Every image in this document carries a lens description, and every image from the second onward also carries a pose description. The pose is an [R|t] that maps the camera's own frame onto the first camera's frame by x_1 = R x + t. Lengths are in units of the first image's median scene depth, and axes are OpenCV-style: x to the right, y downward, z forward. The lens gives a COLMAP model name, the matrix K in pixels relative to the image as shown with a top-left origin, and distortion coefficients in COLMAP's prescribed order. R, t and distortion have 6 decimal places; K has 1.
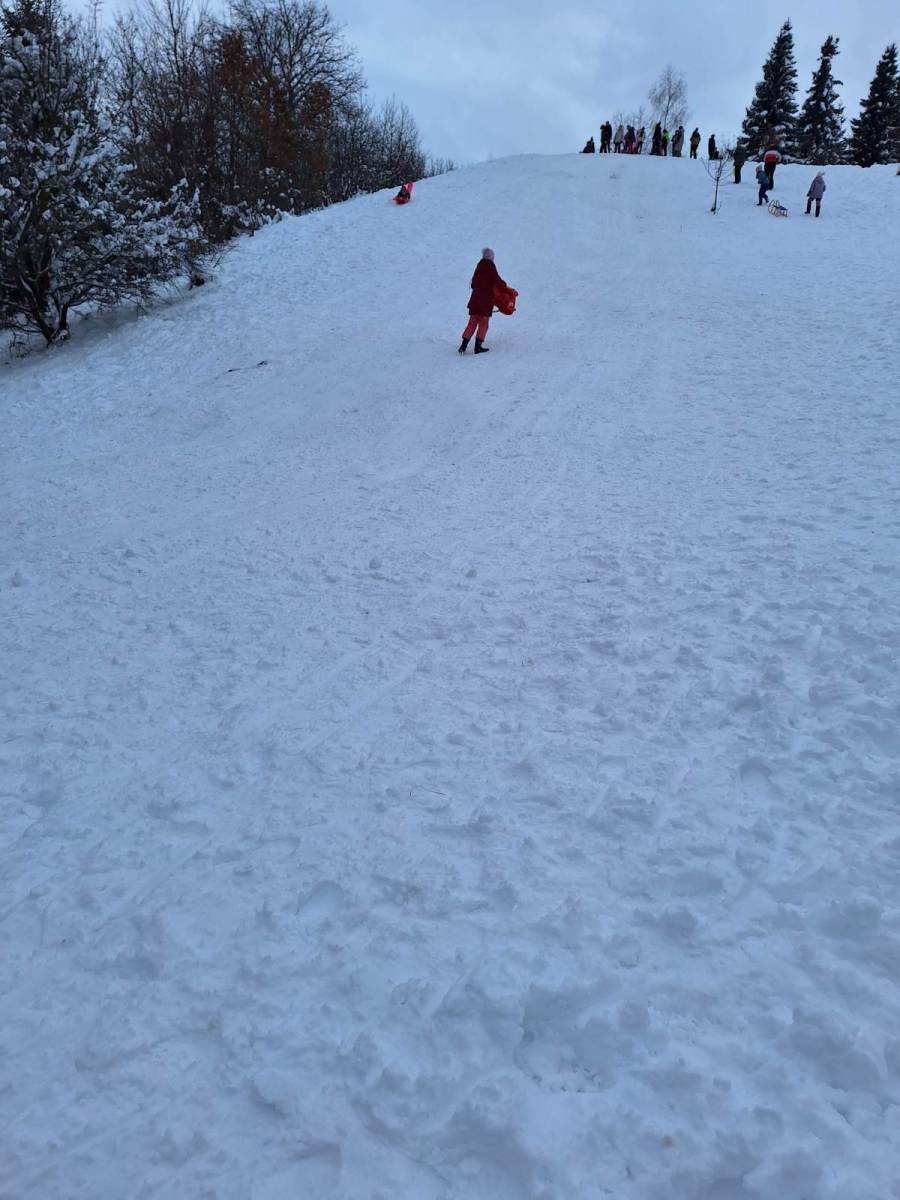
lens RADIAL K [[831.1, 0, 460.3], [0, 831.1, 594.4], [0, 0, 1]] dist [0.072461, -0.065796]
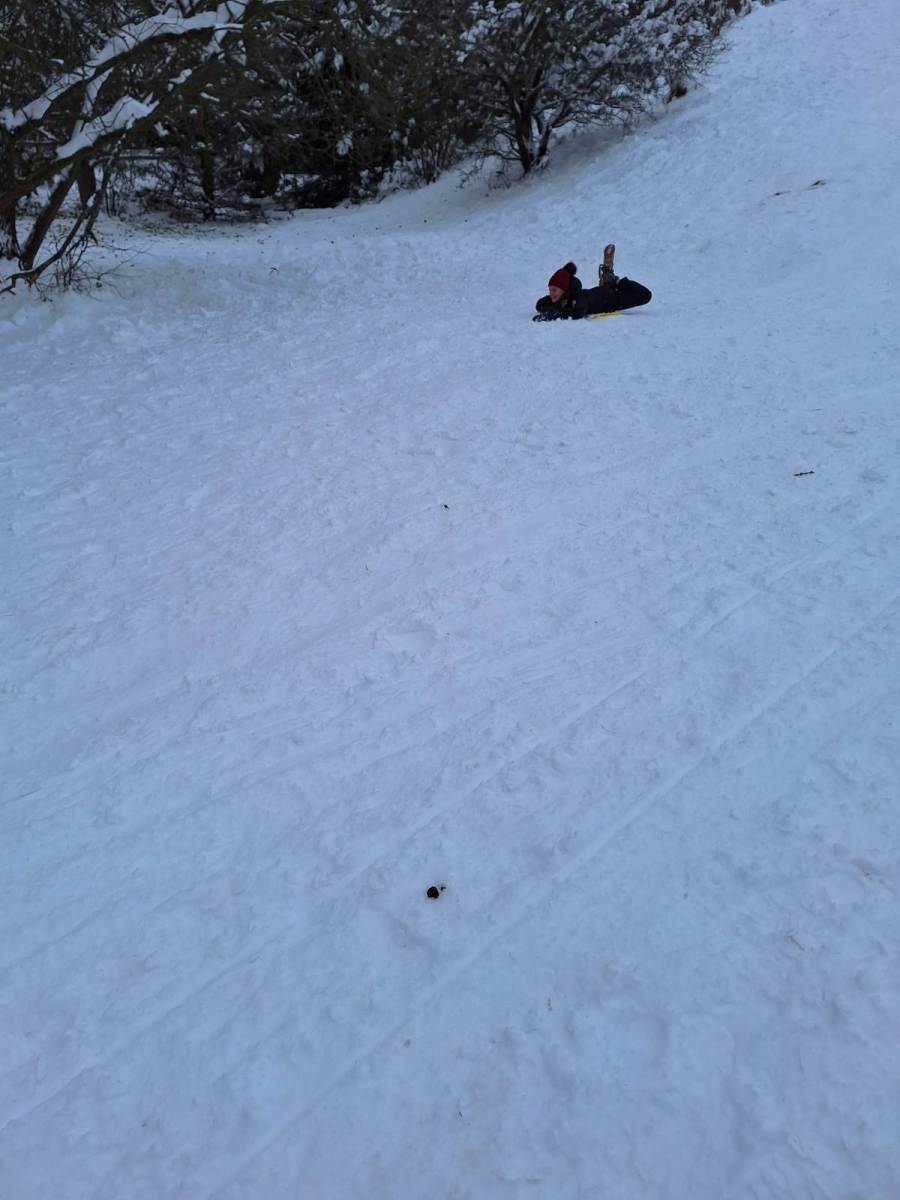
lens RADIAL K [[831.1, 0, 444.6], [0, 831.1, 582.6], [0, 0, 1]] dist [0.072461, -0.065796]
pose [[0.915453, 0.157237, -0.370434, -0.299092], [-0.096083, 0.979287, 0.178226, -0.011034], [0.390785, -0.127565, 0.911600, 0.085829]]
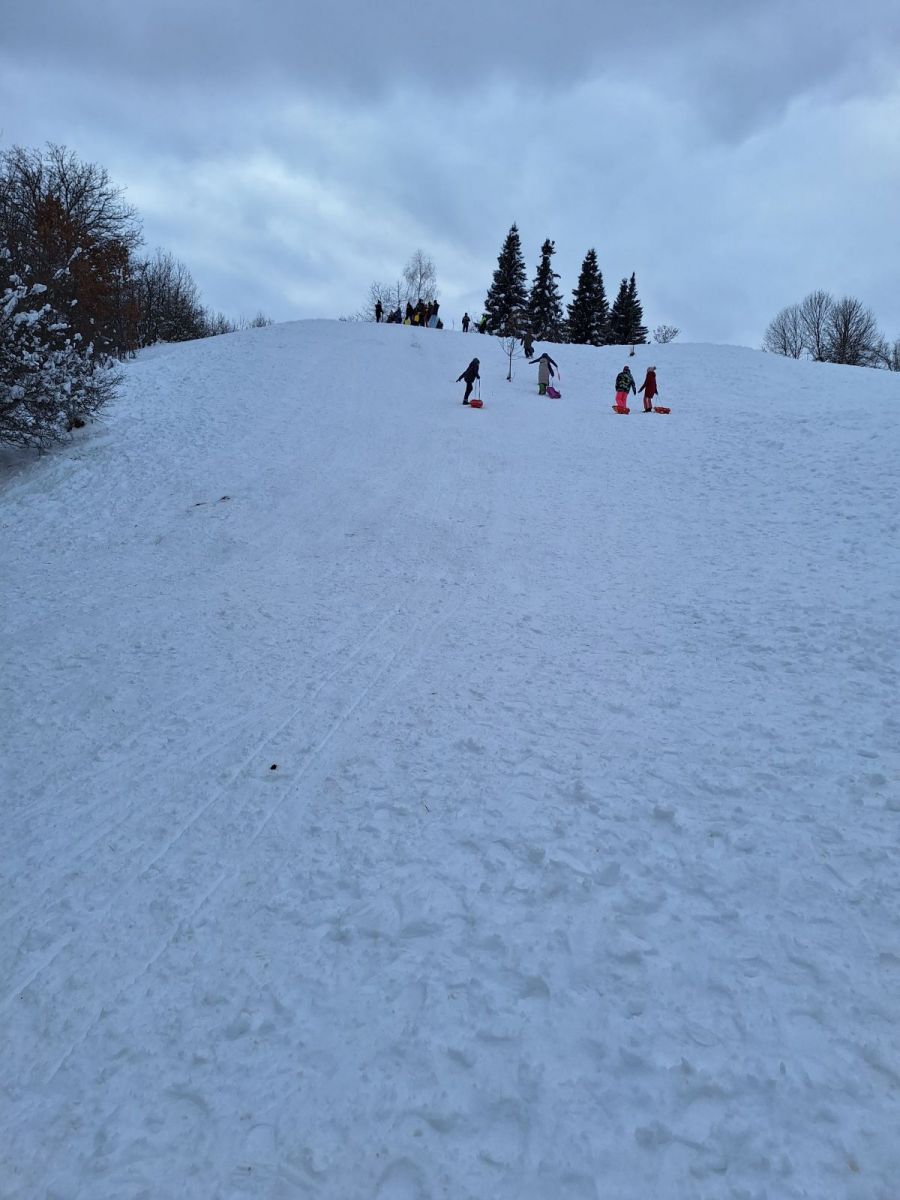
lens RADIAL K [[831.1, 0, 458.8], [0, 831.1, 607.0], [0, 0, 1]] dist [0.072461, -0.065796]
pose [[0.957526, -0.038479, 0.285769, -0.385608], [0.078716, 0.988294, -0.130682, 0.066162], [-0.277395, 0.147626, 0.949346, -0.219517]]
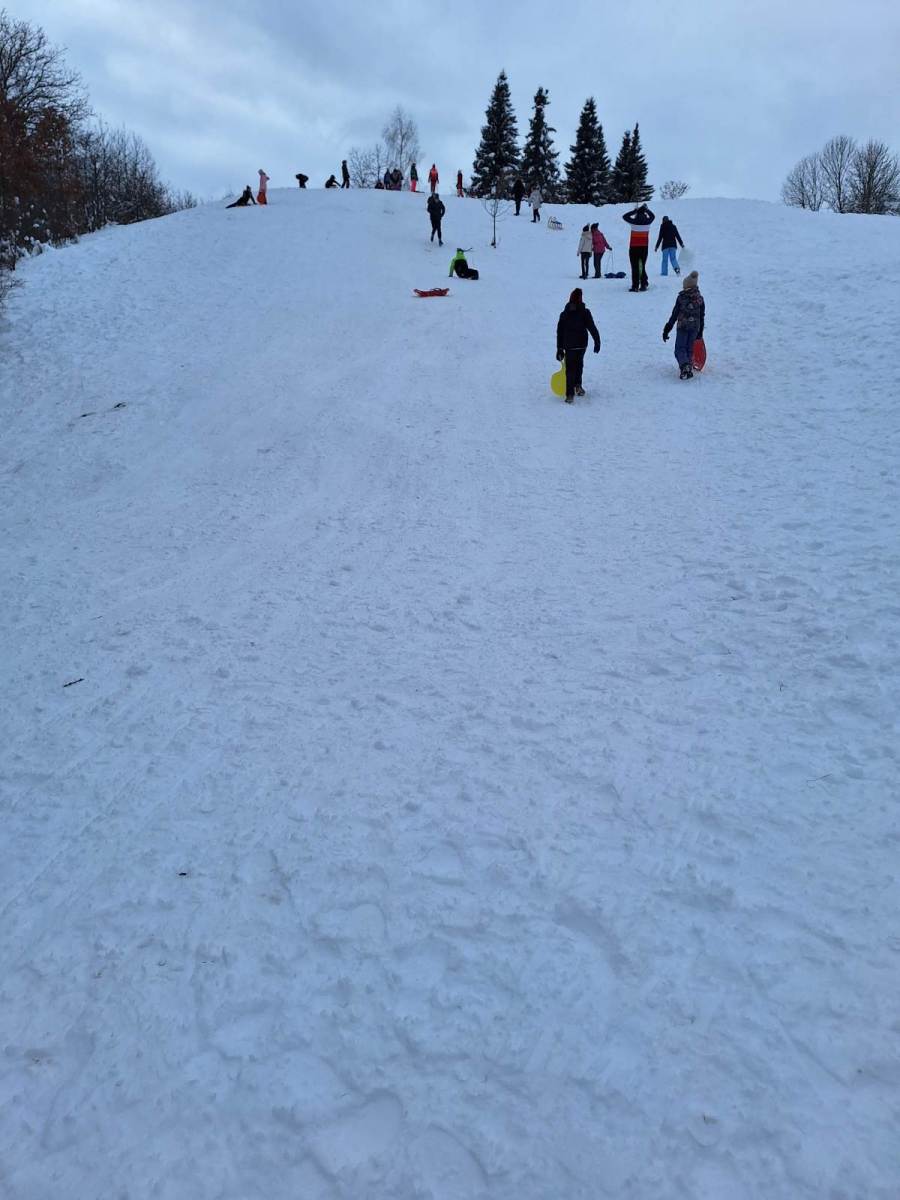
lens RADIAL K [[831.1, 0, 447.9], [0, 831.1, 599.5], [0, 0, 1]] dist [0.072461, -0.065796]
pose [[0.960553, -0.107697, 0.256398, -0.222650], [0.114919, 0.993286, -0.013308, -0.021196], [-0.253243, 0.042248, 0.966480, 0.055092]]
